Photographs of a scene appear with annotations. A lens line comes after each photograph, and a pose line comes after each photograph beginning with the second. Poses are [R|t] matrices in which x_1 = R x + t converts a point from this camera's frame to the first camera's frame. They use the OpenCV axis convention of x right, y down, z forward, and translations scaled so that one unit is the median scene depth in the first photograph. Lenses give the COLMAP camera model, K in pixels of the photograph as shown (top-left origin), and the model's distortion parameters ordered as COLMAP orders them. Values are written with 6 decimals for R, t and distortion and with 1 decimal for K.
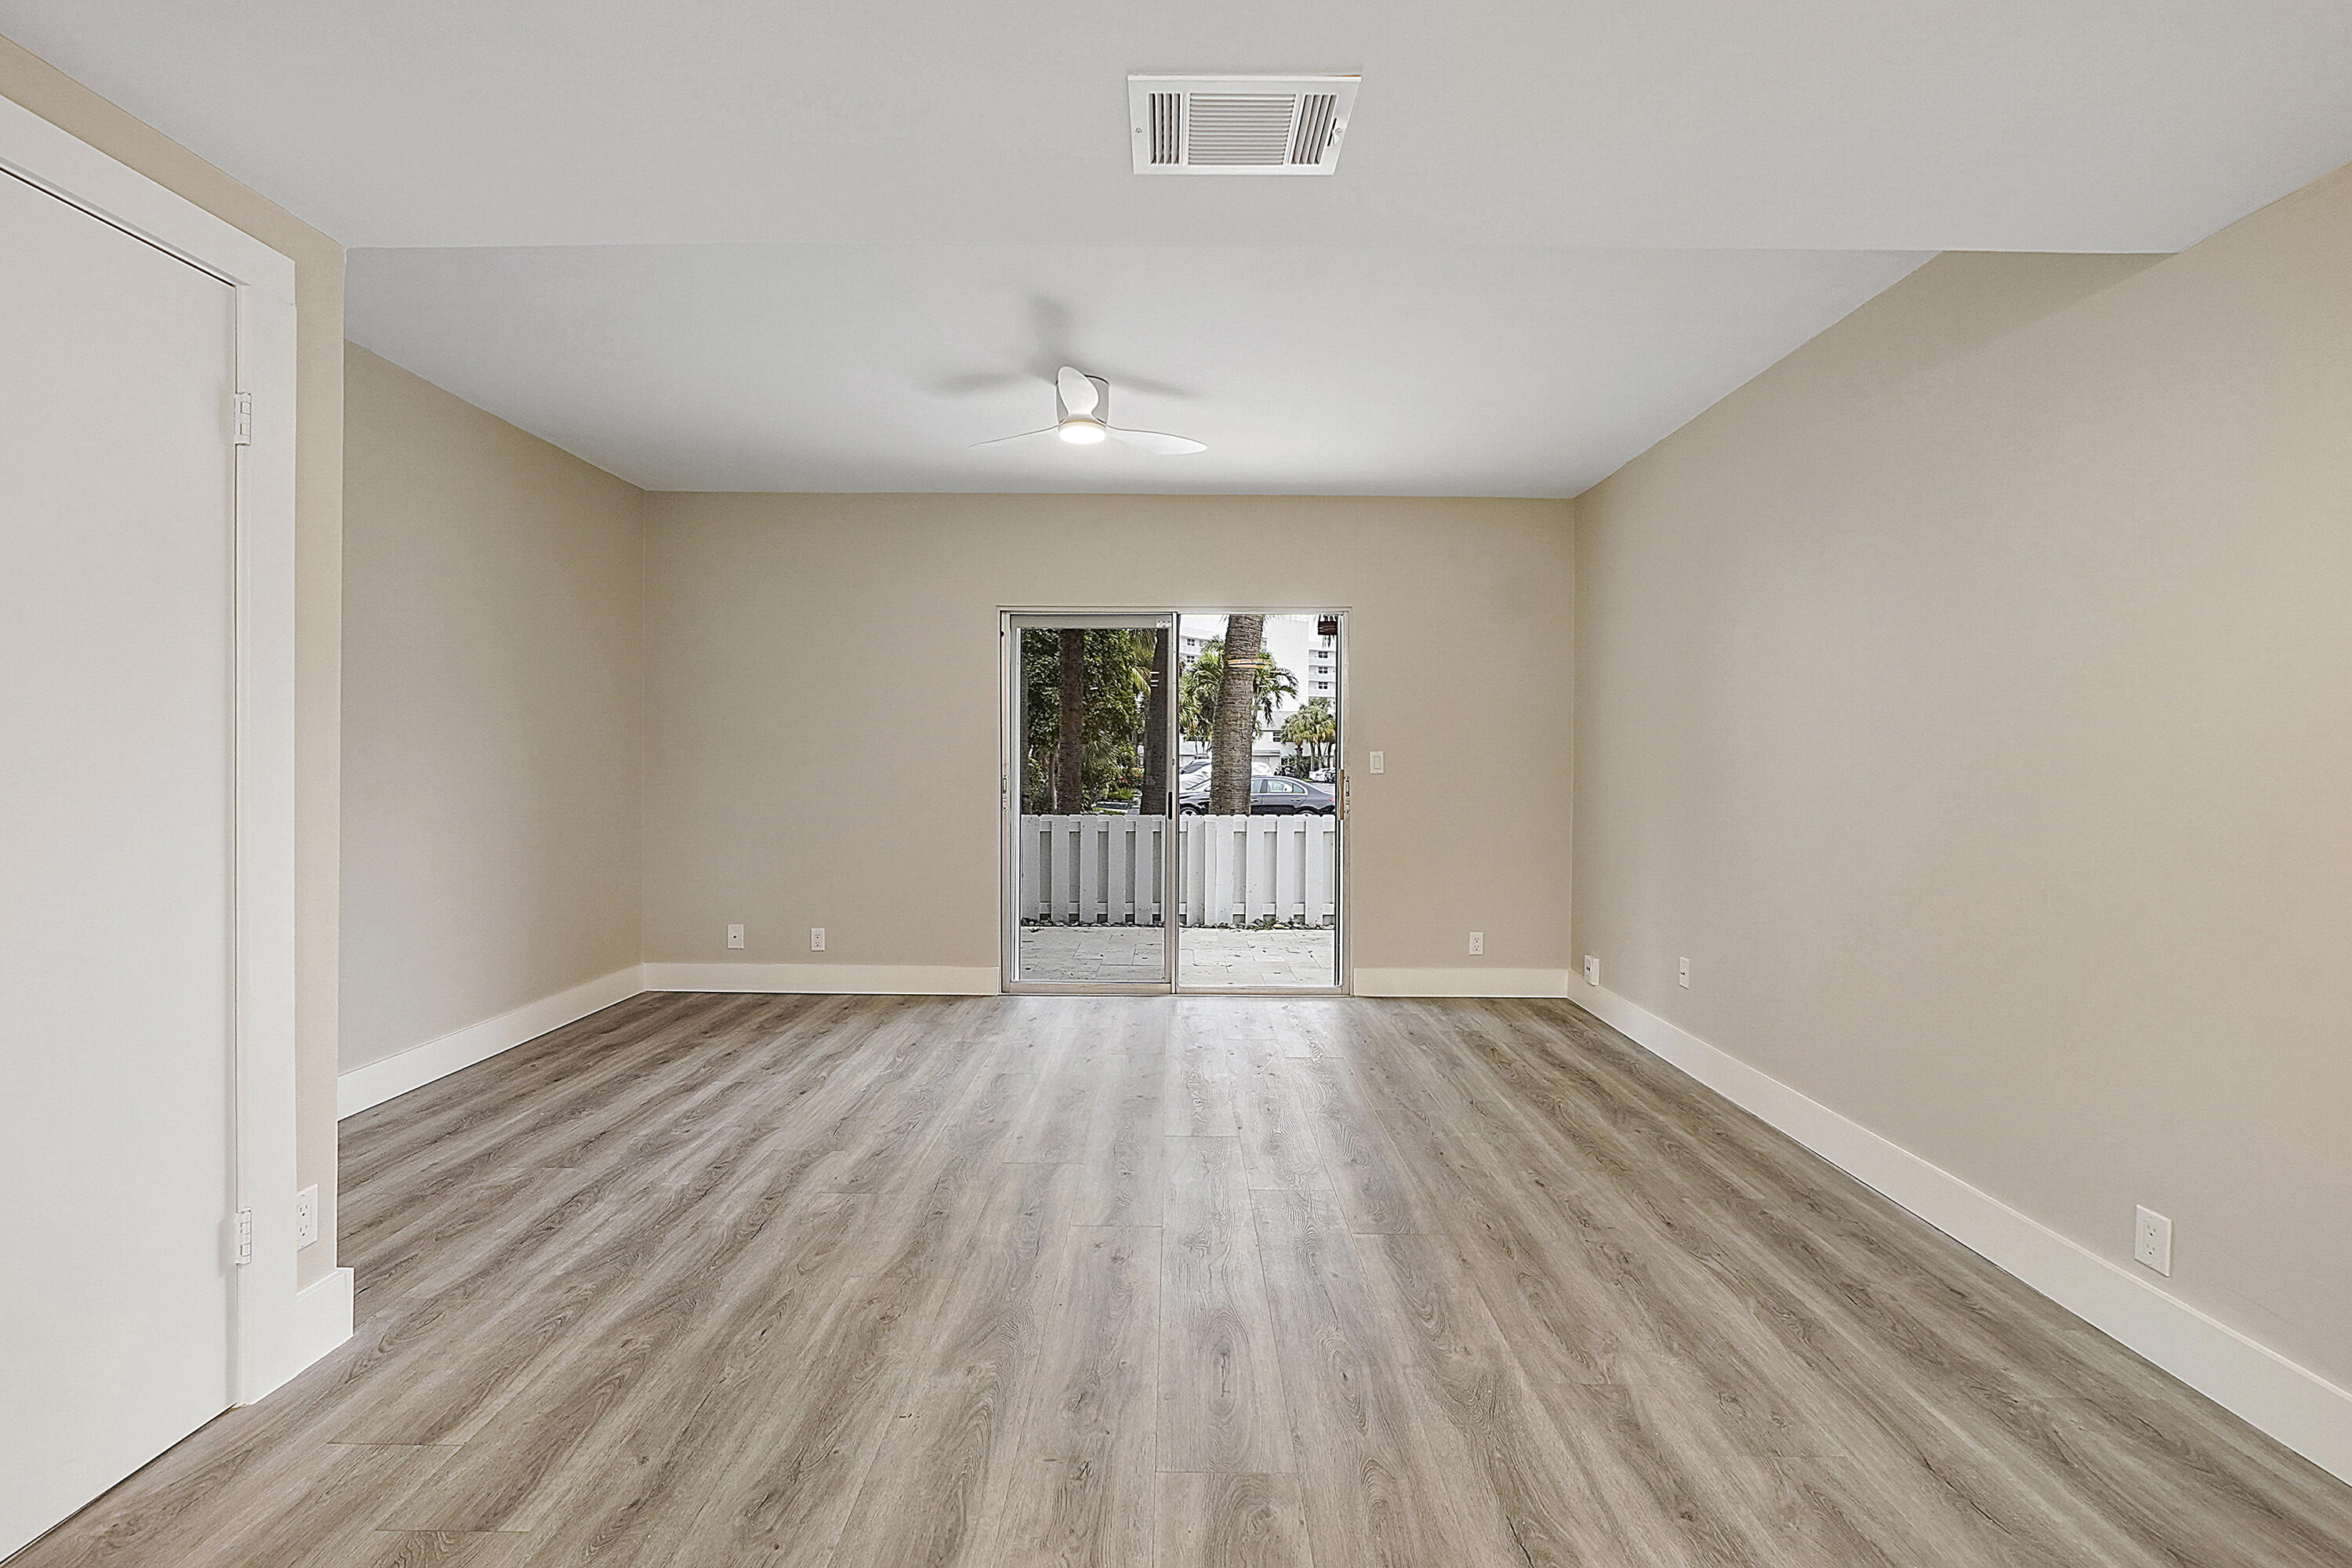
lens RADIAL K [[1009.1, 0, 1173.6], [0, 1009.1, 756.7], [0, 0, 1]] dist [-0.019377, 0.006802]
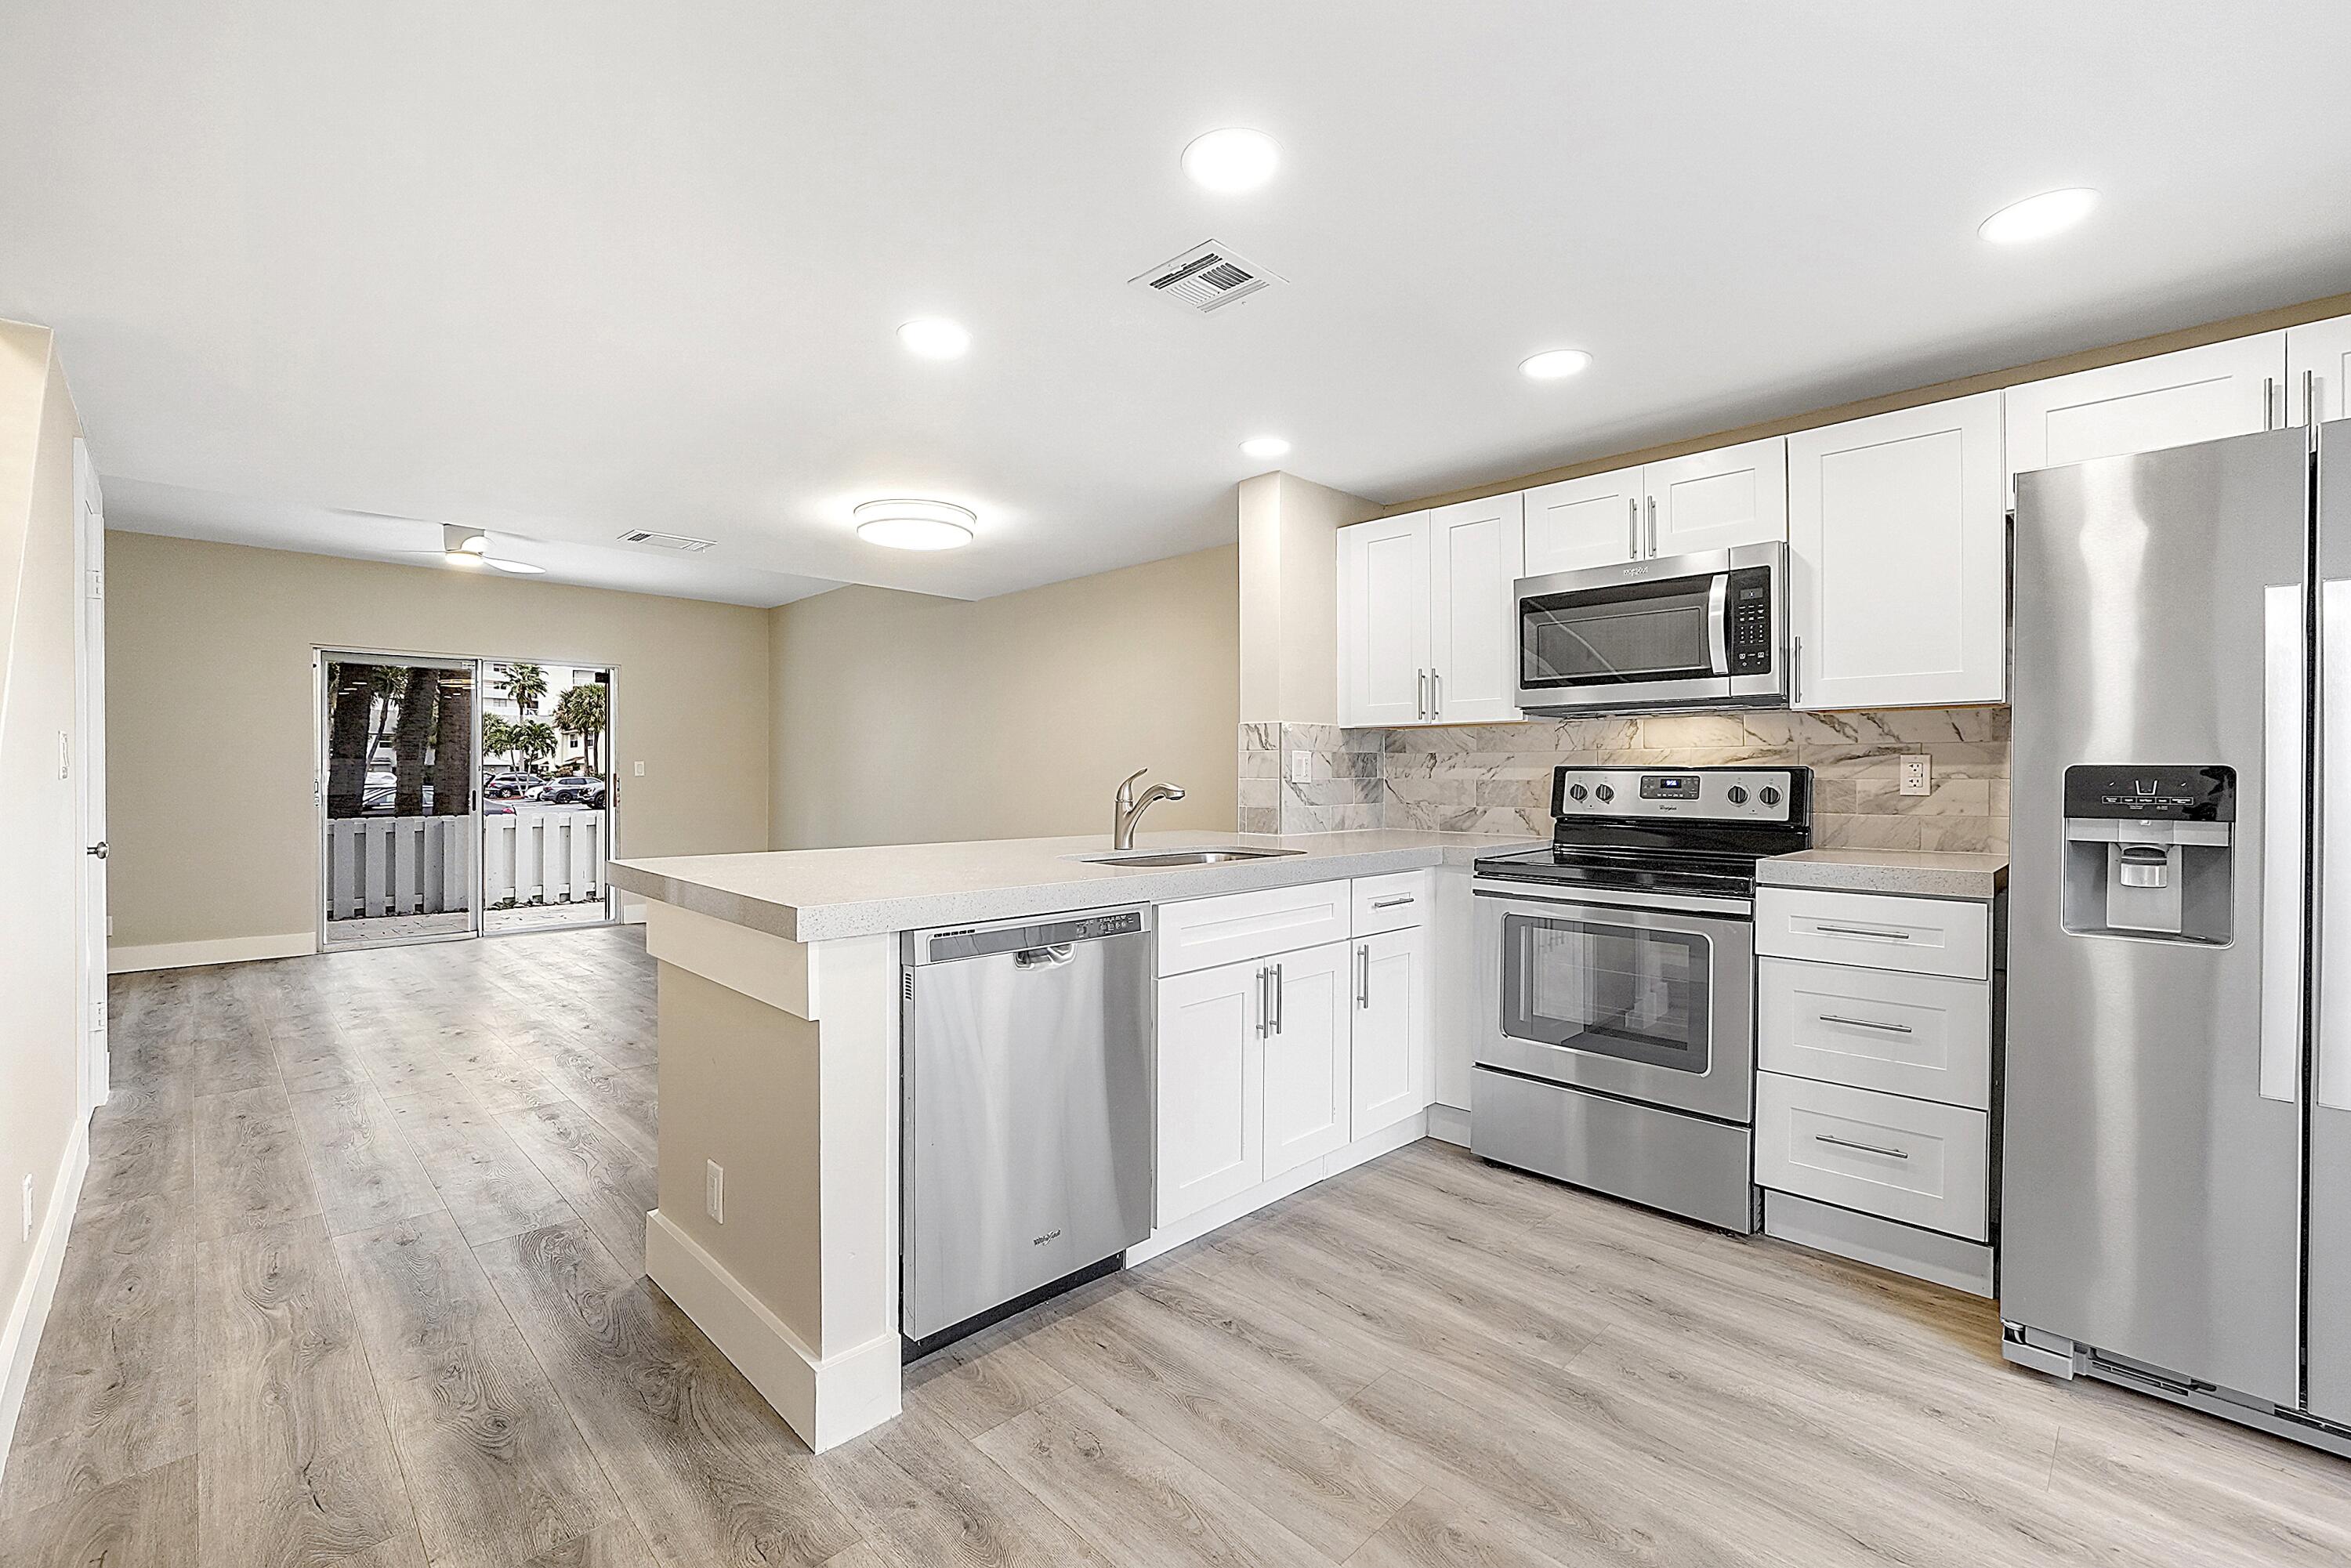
lens RADIAL K [[999.7, 0, 1172.1], [0, 999.7, 777.2], [0, 0, 1]] dist [-0.018783, 0.007123]
pose [[0.708980, -0.007010, 0.705194, -0.439999], [-0.000895, 0.999941, 0.010840, 0.001915], [-0.705228, -0.008317, 0.708932, -0.965010]]
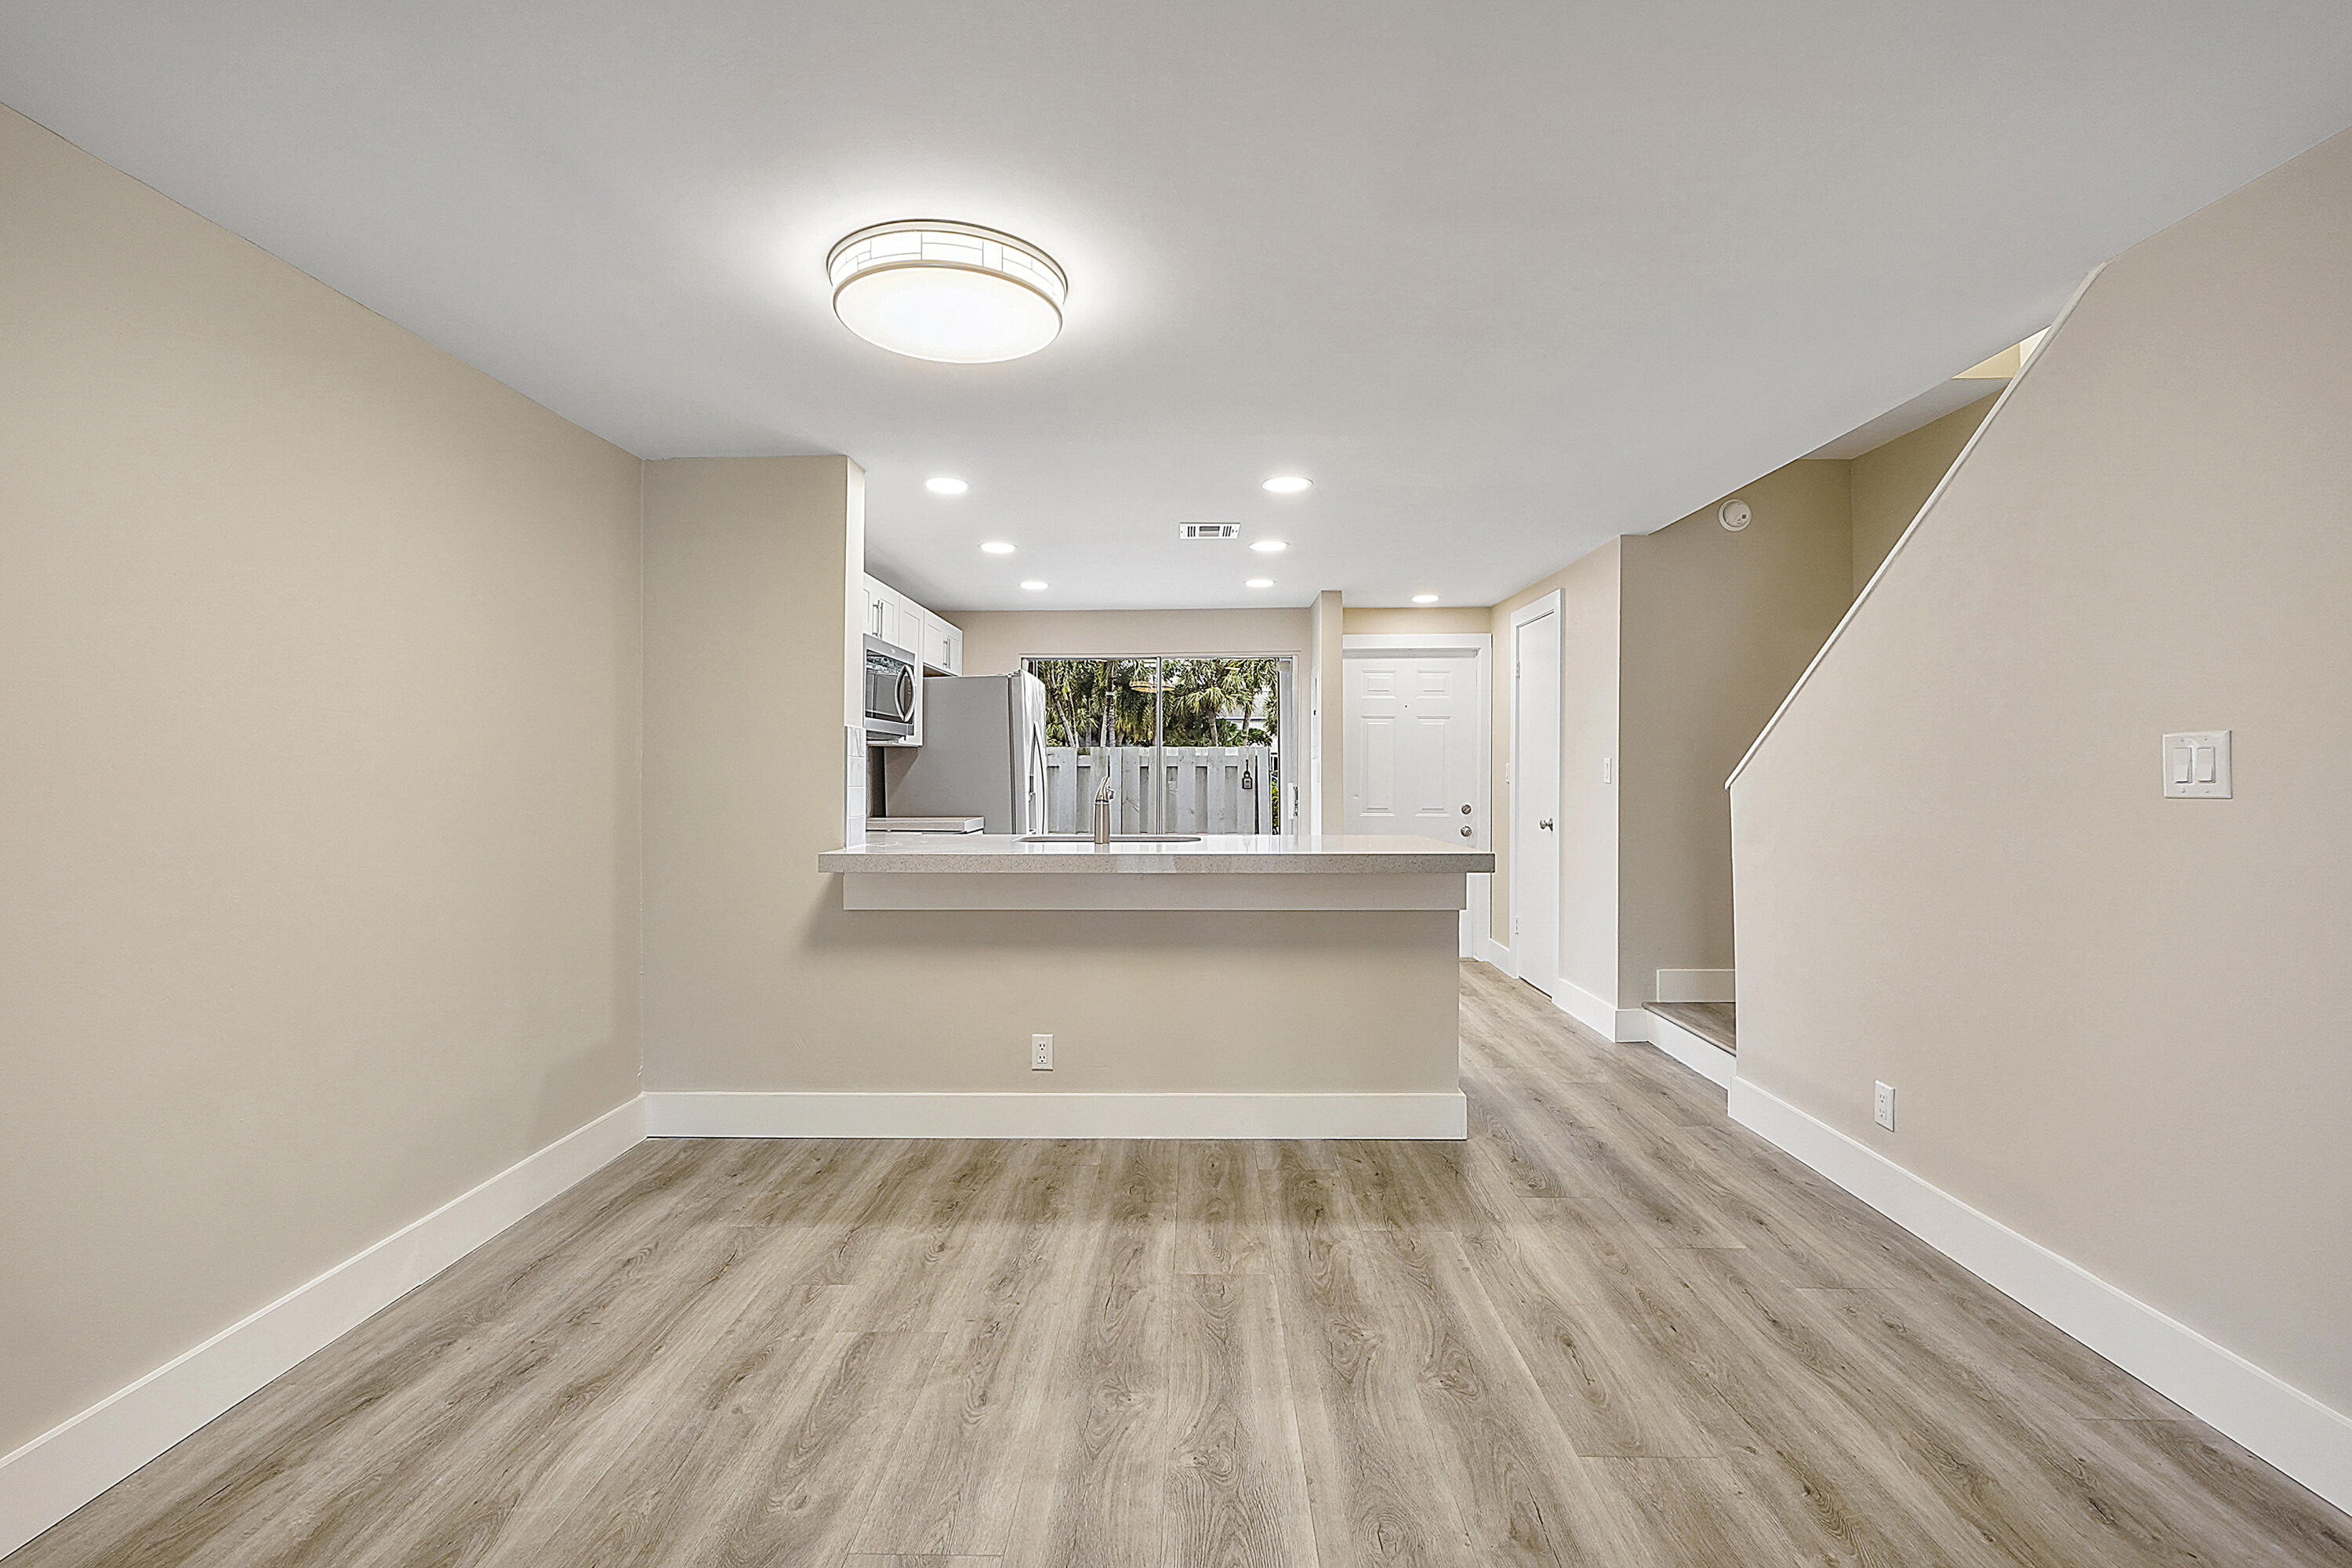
lens RADIAL K [[1004.2, 0, 1171.7], [0, 1004.2, 774.3], [0, 0, 1]] dist [-0.018659, 0.007213]
pose [[-0.999718, -0.005642, 0.023079, 0.048951], [-0.005733, 0.999976, -0.003899, 0.004108], [-0.023056, -0.004030, -0.999726, 0.754789]]
